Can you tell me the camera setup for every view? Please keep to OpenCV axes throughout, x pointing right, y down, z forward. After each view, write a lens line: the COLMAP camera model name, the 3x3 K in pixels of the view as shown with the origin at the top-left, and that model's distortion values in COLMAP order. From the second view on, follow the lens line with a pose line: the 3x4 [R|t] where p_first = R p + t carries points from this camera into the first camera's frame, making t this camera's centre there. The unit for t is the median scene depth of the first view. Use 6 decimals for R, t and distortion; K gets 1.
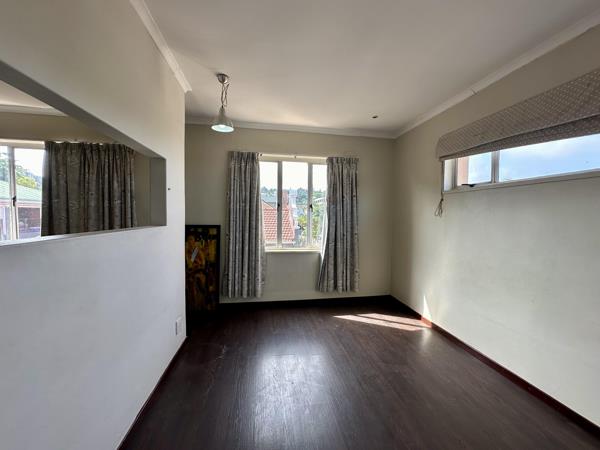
lens RADIAL K [[243.9, 0, 300.0], [0, 243.9, 225.0], [0, 0, 1]] dist [-0.000368, -0.000014]
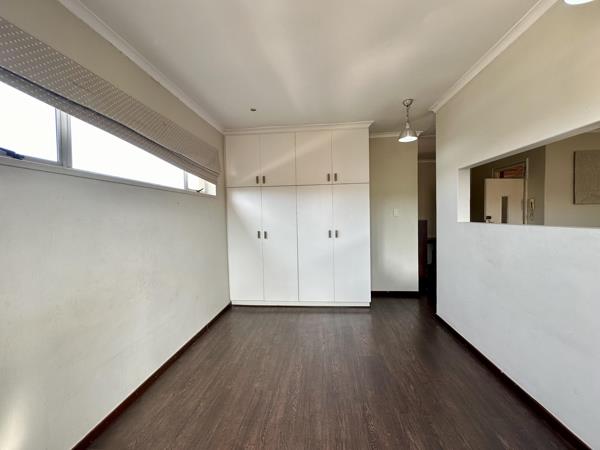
lens RADIAL K [[239.9, 0, 300.0], [0, 239.9, 225.0], [0, 0, 1]] dist [0.000237, -0.000024]
pose [[-0.968067, 0.012387, 0.250387, 0.109855], [0.028612, 0.997711, 0.061265, -0.048335], [-0.249055, 0.066472, -0.966206, 1.108324]]
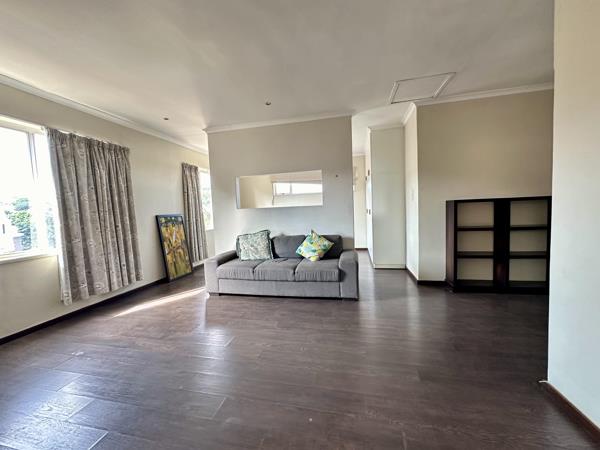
lens RADIAL K [[243.9, 0, 300.0], [0, 243.9, 225.0], [0, 0, 1]] dist [-0.000368, -0.000014]
pose [[0.393569, -0.078516, 0.915936, -1.474793], [0.059865, 0.996420, 0.059692, 0.019966], [-0.917344, 0.031340, 0.396861, -0.204792]]
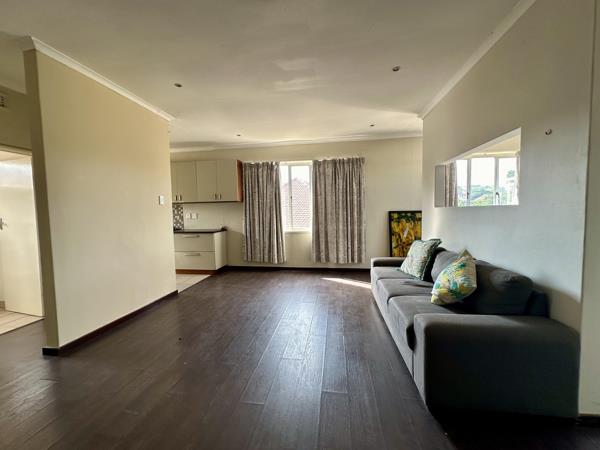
lens RADIAL K [[239.9, 0, 300.0], [0, 239.9, 225.0], [0, 0, 1]] dist [0.000237, -0.000024]
pose [[0.949338, -0.002727, -0.314246, -0.607022], [0.015912, 0.999097, 0.039400, 0.017305], [0.313855, -0.042405, 0.948523, -0.515743]]
